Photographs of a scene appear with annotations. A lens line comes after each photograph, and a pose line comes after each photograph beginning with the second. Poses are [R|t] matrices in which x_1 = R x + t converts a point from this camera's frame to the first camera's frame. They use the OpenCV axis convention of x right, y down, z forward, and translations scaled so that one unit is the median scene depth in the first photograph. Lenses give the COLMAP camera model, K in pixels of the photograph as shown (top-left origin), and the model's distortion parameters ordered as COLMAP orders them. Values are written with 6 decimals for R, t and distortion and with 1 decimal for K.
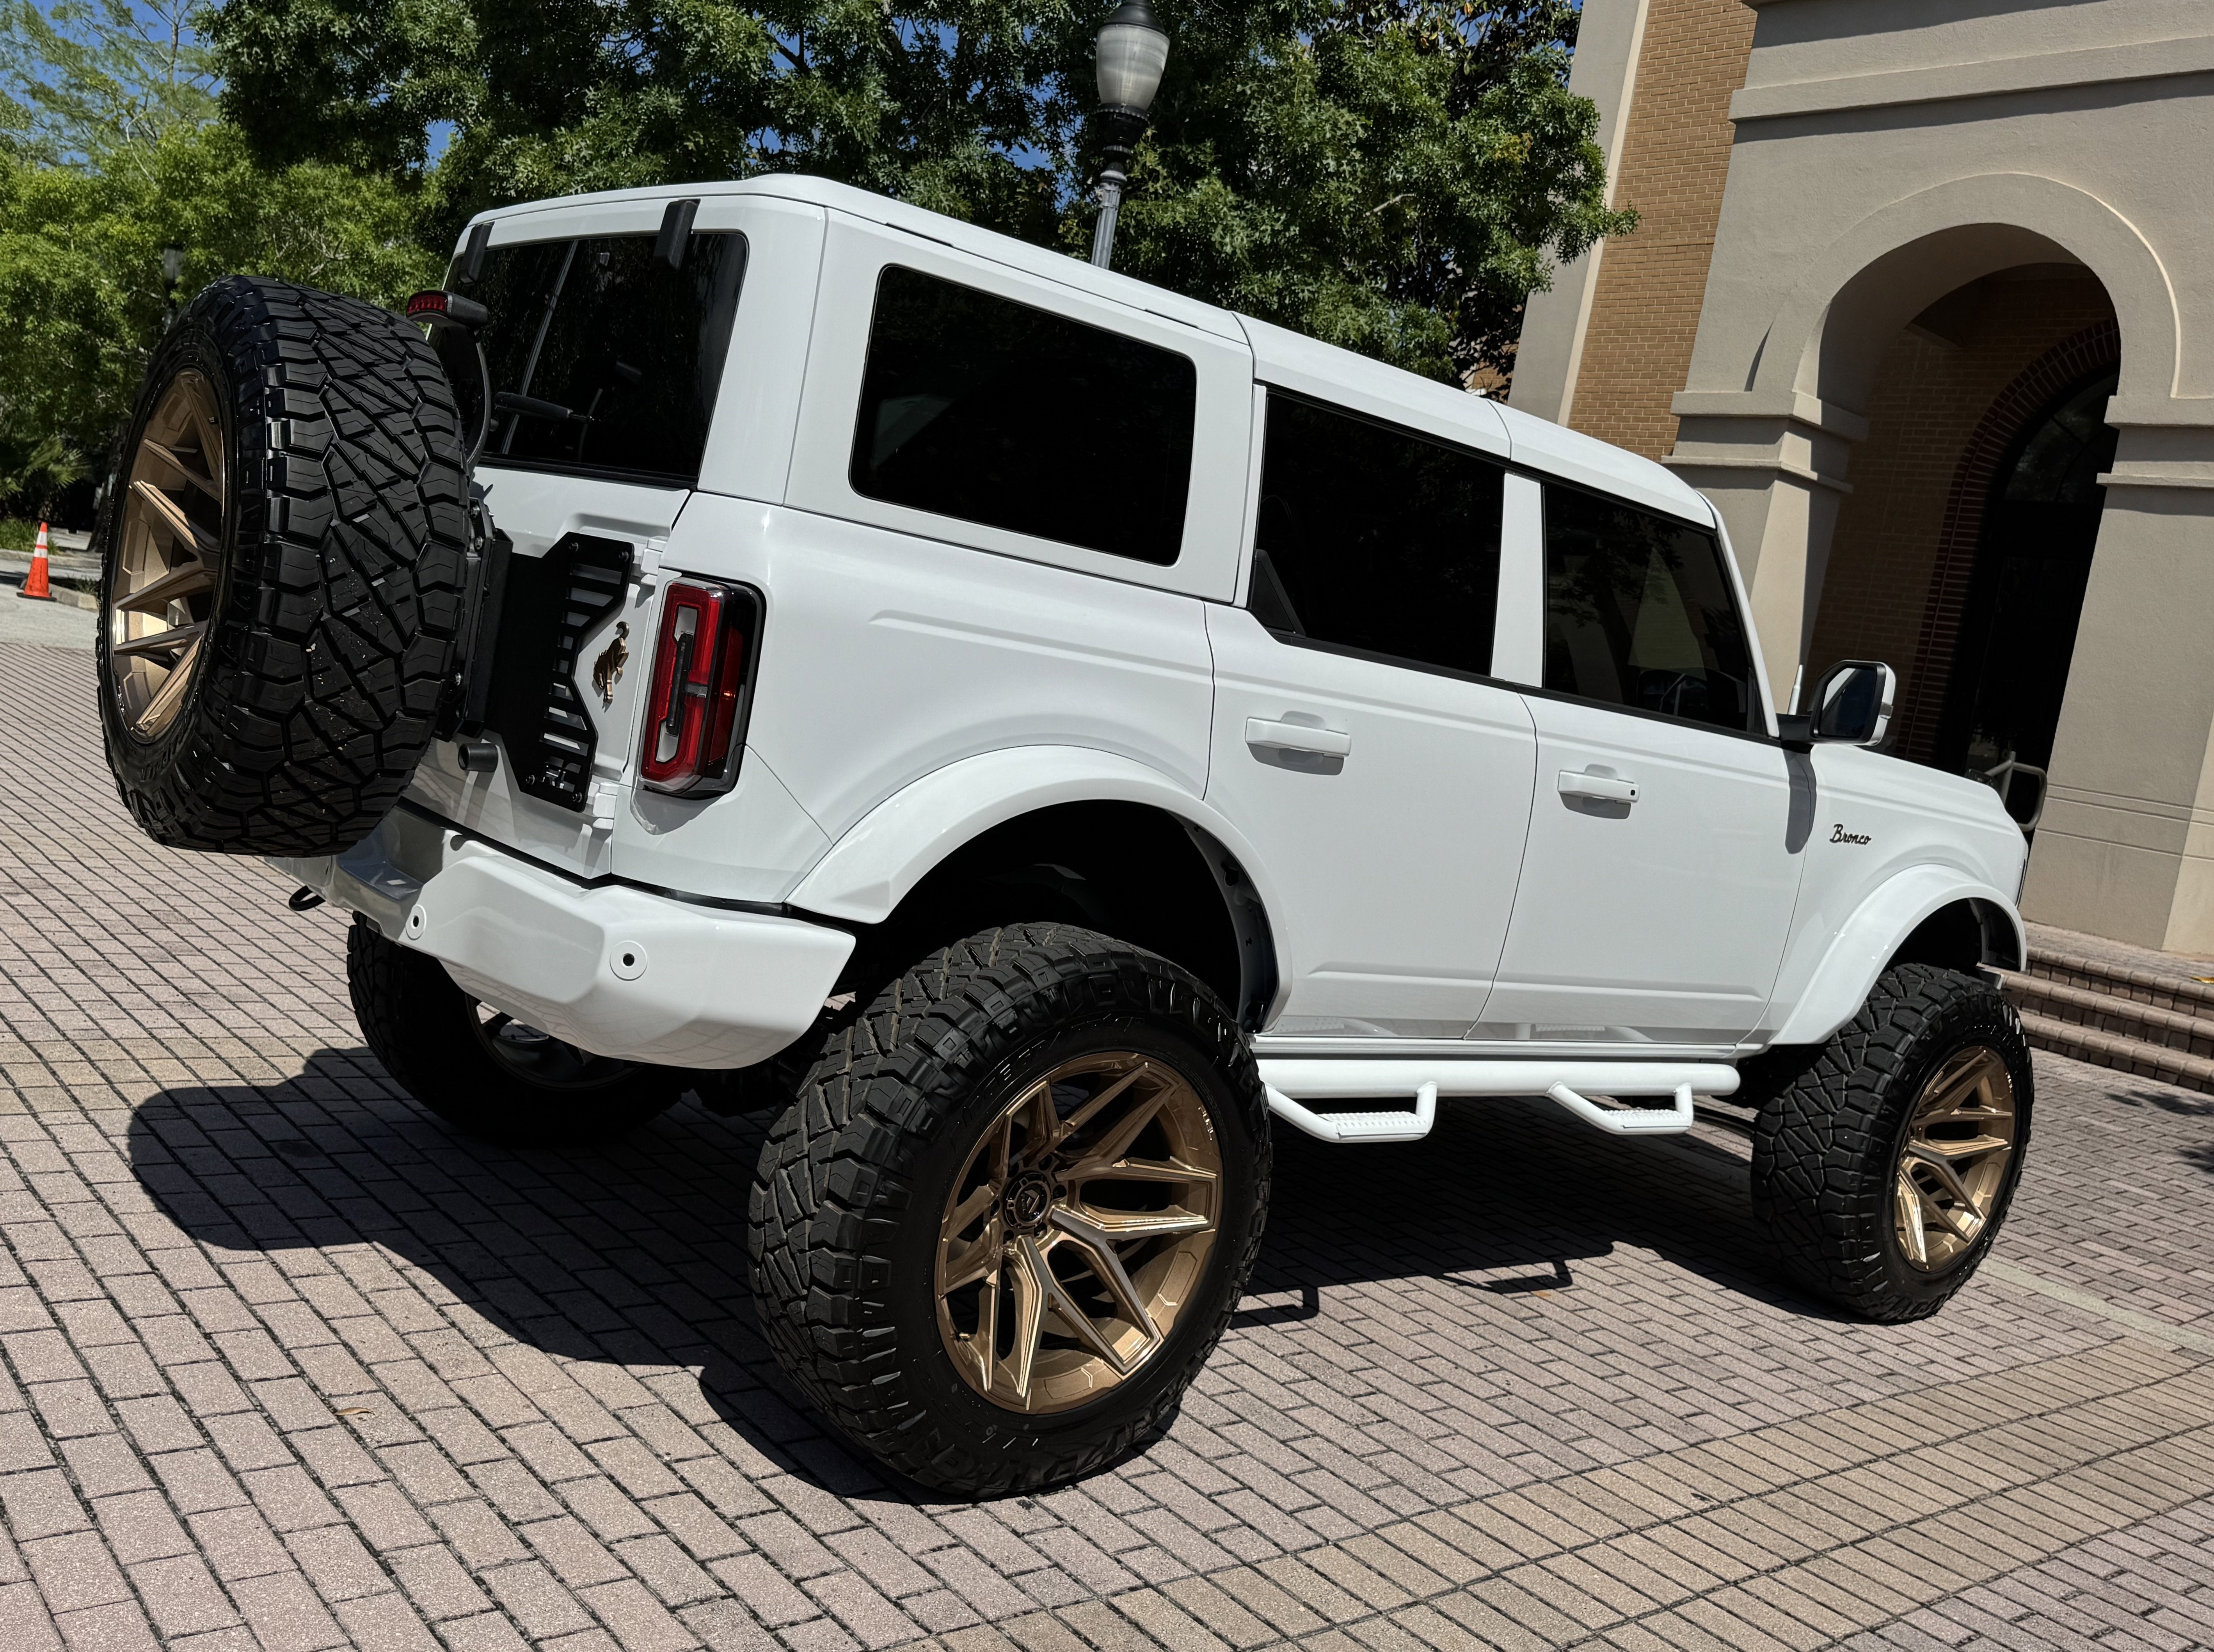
lens RADIAL K [[1964.1, 0, 1109.1], [0, 1964.1, 822.1], [0, 0, 1]] dist [0.001924, -0.003039]
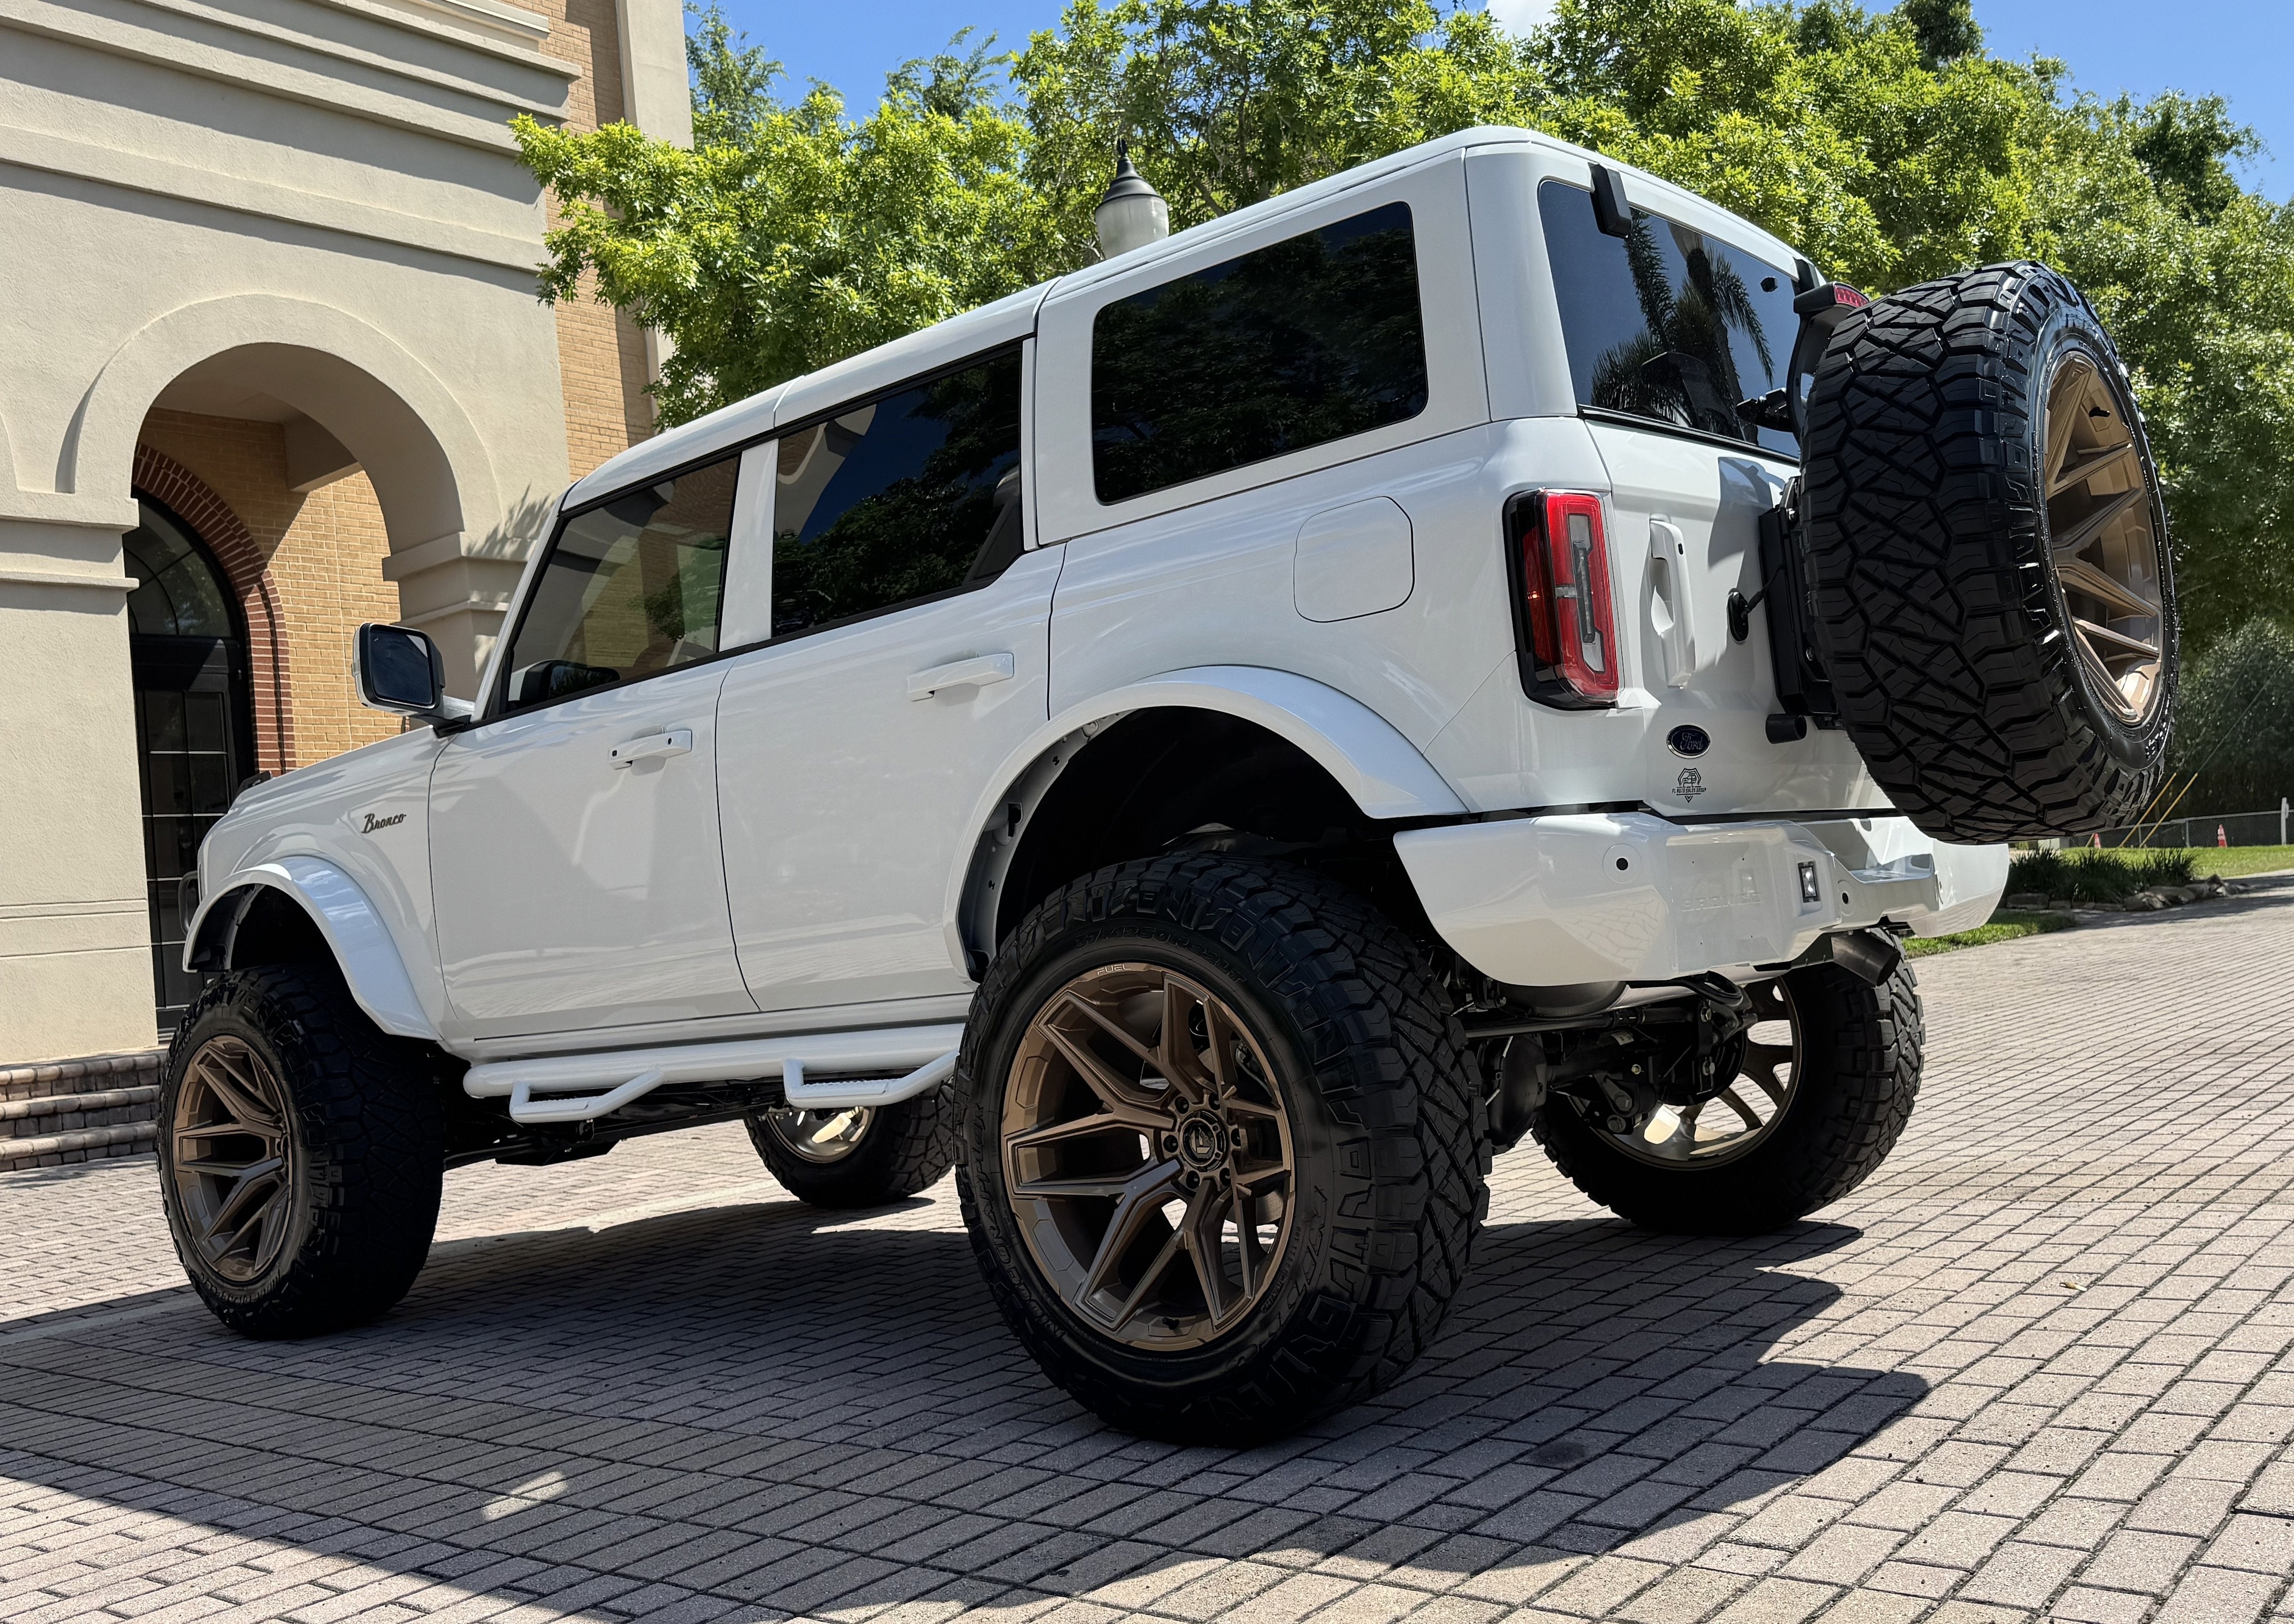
lens RADIAL K [[2045.5, 0, 1152.4], [0, 2045.5, 811.3], [0, 0, 1]] dist [0.021345, -0.025517]
pose [[-0.188700, -0.096324, 0.977299, -1.194409], [0.152364, 0.980255, 0.126035, -0.171829], [-0.970143, 0.172688, -0.170297, 1.401908]]
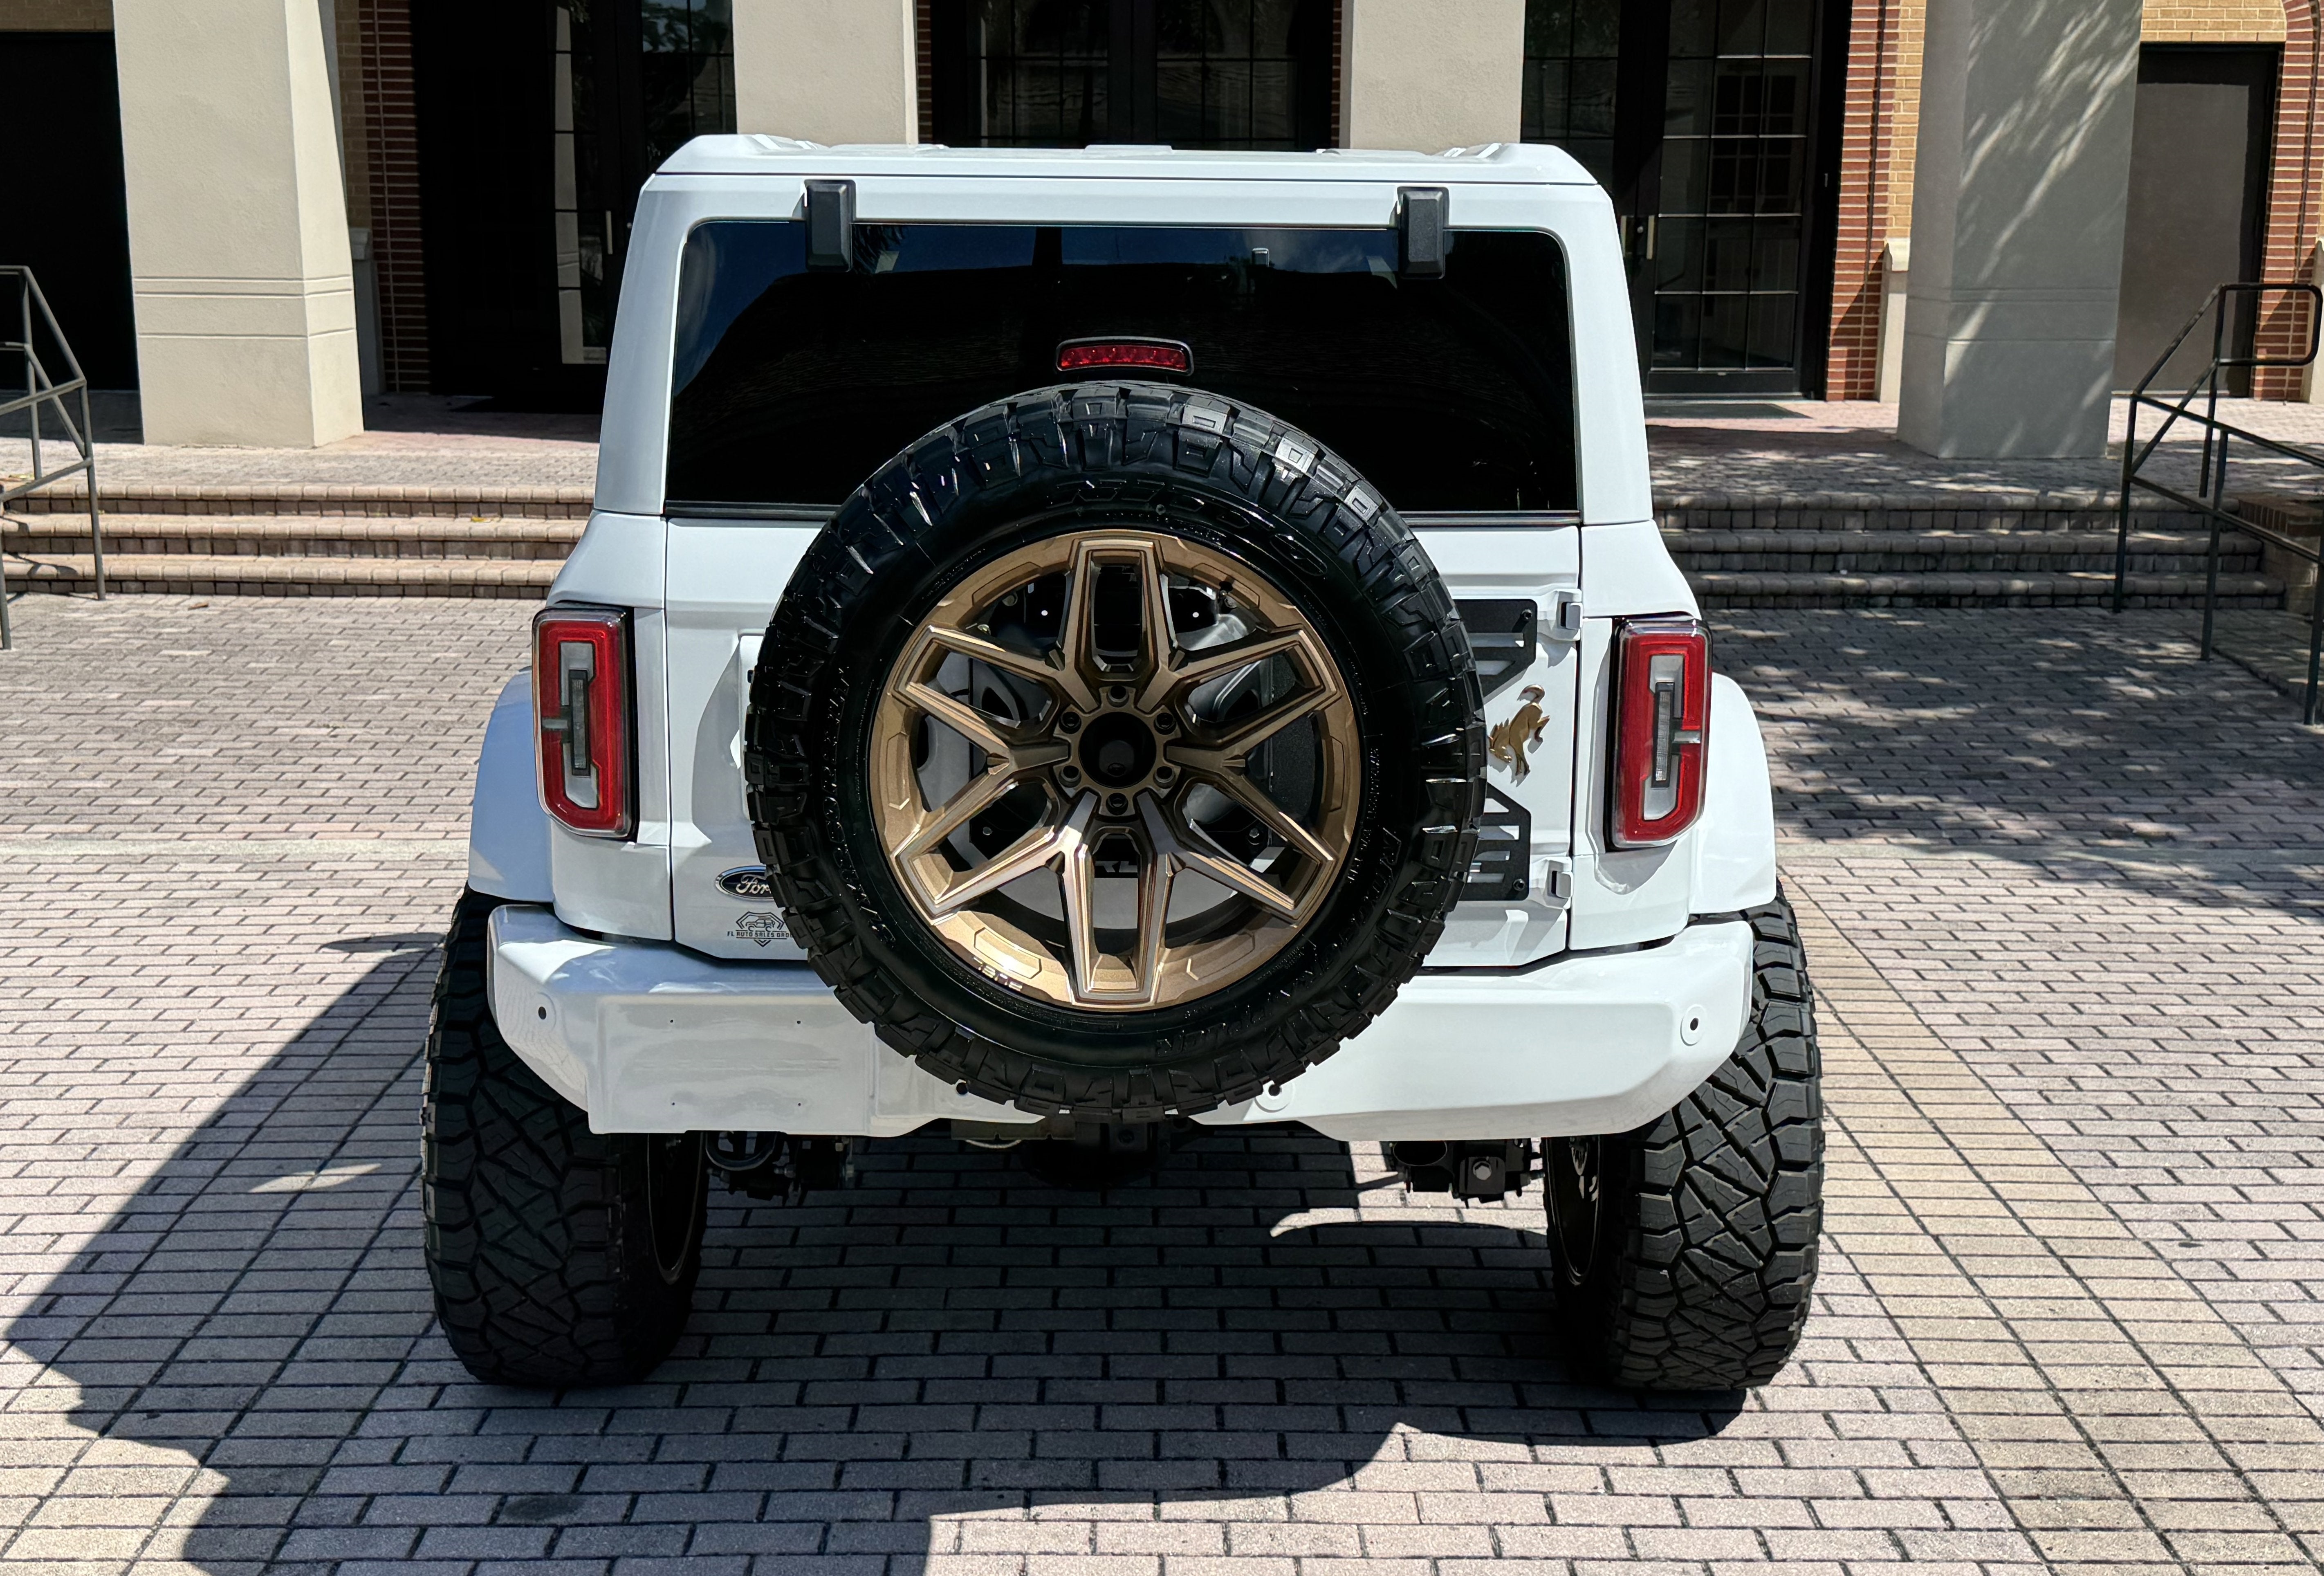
lens RADIAL K [[2726.1, 0, 1164.8], [0, 2726.1, 779.4], [0, 0, 1]] dist [0.223084, -0.530841]
pose [[0.626933, -0.316559, 0.711860, -1.030295], [0.169782, 0.947281, 0.271723, -0.351831], [-0.760348, -0.049491, 0.647628, 0.248912]]
